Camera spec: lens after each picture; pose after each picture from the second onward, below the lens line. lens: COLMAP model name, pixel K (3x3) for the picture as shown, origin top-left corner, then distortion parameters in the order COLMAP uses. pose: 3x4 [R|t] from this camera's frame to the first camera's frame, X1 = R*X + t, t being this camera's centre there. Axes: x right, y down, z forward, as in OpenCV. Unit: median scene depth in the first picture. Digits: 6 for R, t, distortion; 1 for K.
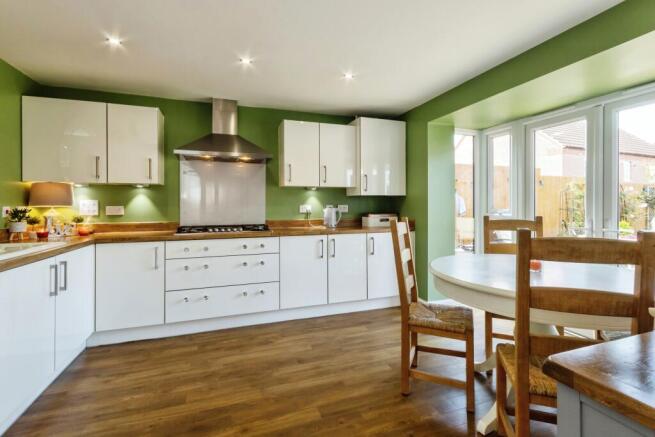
lens RADIAL K [[305.9, 0, 328.1], [0, 305.9, 203.9], [0, 0, 1]] dist [-0.000166, -0.000234]
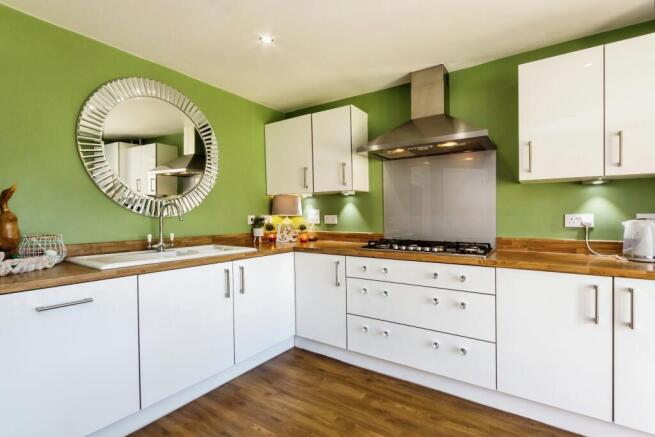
lens RADIAL K [[307.1, 0, 330.7], [0, 307.1, 219.6], [0, 0, 1]] dist [0.002617, 0.000375]
pose [[0.601189, 0.011745, -0.799021, 0.122106], [0.003607, 0.999842, 0.017410, 0.004326], [0.799099, -0.013349, 0.601051, 0.399381]]
